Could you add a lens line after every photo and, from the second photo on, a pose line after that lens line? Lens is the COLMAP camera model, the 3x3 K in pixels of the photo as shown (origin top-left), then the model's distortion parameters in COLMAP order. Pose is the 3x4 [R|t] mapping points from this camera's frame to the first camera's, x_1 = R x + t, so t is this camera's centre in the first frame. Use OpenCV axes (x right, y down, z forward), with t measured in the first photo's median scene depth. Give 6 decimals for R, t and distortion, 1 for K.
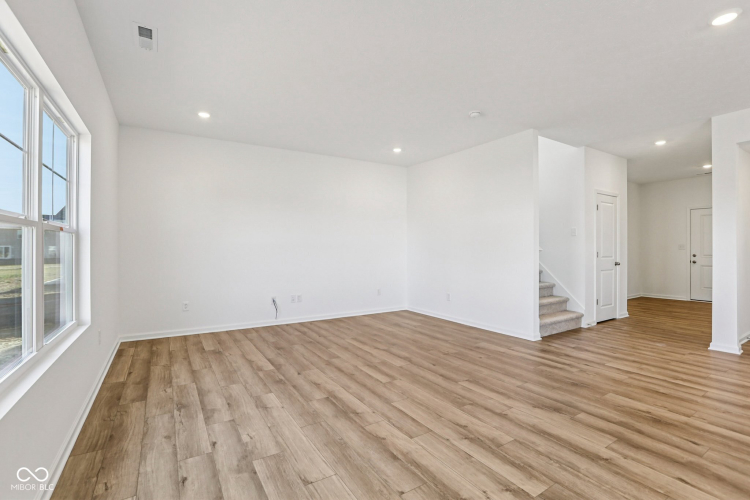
lens RADIAL K [[341.6, 0, 378.5], [0, 341.6, 249.2], [0, 0, 1]] dist [-0.041700, 0.012200]
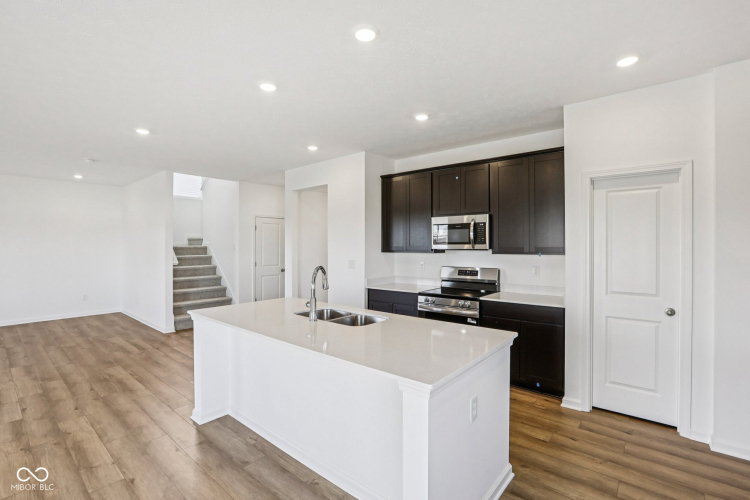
lens RADIAL K [[344.9, 0, 373.0], [0, 344.9, 240.6], [0, 0, 1]] dist [-0.045631, 0.016163]
pose [[0.955060, 0.006166, 0.296349, 1.271772], [-0.002730, 0.999924, -0.012005, -0.109538], [-0.296400, 0.010656, 0.955004, -0.745507]]
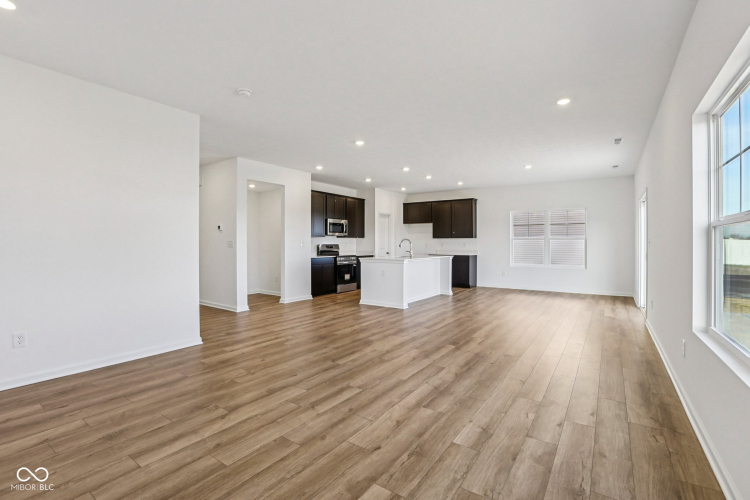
lens RADIAL K [[341.6, 0, 378.5], [0, 341.6, 249.2], [0, 0, 1]] dist [-0.041700, 0.012200]
pose [[-0.390665, -0.007862, 0.920499, -0.881011], [-0.000925, 0.999966, 0.008148, 0.006324], [-0.920533, 0.002332, -0.390659, 1.378255]]
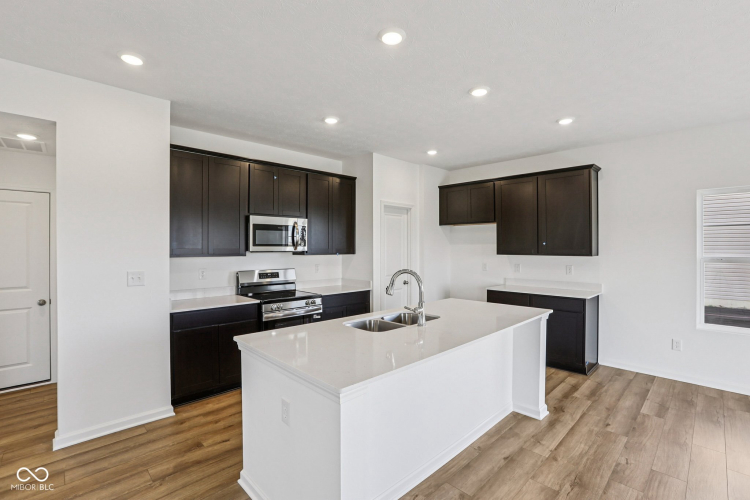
lens RADIAL K [[341.6, 0, 378.5], [0, 341.6, 249.2], [0, 0, 1]] dist [-0.041700, 0.012200]
pose [[-0.200339, -0.004927, 0.979714, 0.583940], [-0.002955, 0.999986, 0.004425, -0.108401], [-0.979722, -0.002008, -0.200351, 0.416069]]
